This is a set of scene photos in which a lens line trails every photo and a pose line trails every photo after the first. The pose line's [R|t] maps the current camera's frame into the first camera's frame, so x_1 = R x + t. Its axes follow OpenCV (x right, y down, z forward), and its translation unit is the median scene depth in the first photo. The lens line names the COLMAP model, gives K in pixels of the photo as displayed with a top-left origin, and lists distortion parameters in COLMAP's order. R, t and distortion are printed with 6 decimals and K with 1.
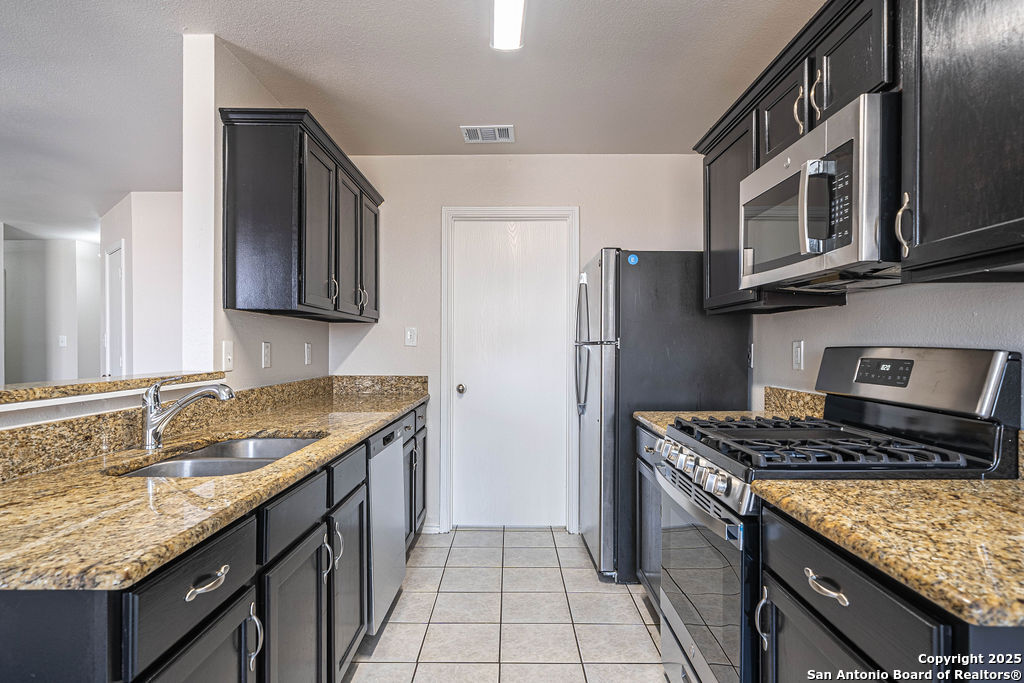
lens RADIAL K [[574.9, 0, 508.8], [0, 574.9, 349.8], [0, 0, 1]] dist [-0.004219, -0.000766]
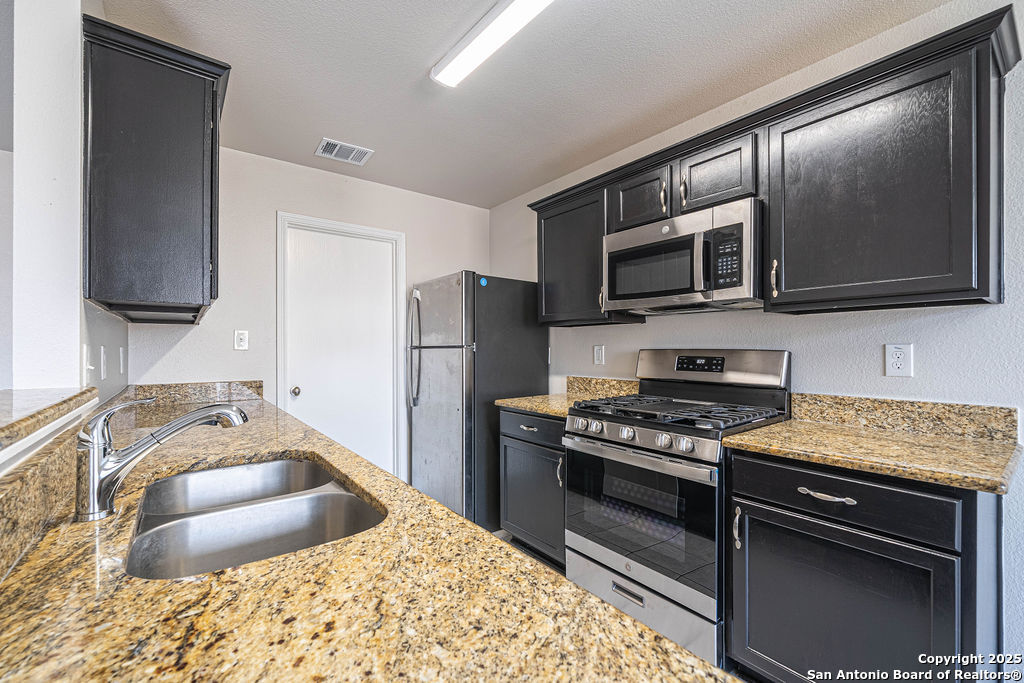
lens RADIAL K [[426.5, 0, 510.0], [0, 426.5, 346.9], [0, 0, 1]] dist [-0.001200, 0.000000]
pose [[0.790087, 0.000264, 0.612994, -0.355153], [0.006983, 0.999931, -0.009431, -0.002443], [-0.612955, 0.011732, 0.790031, 0.232852]]
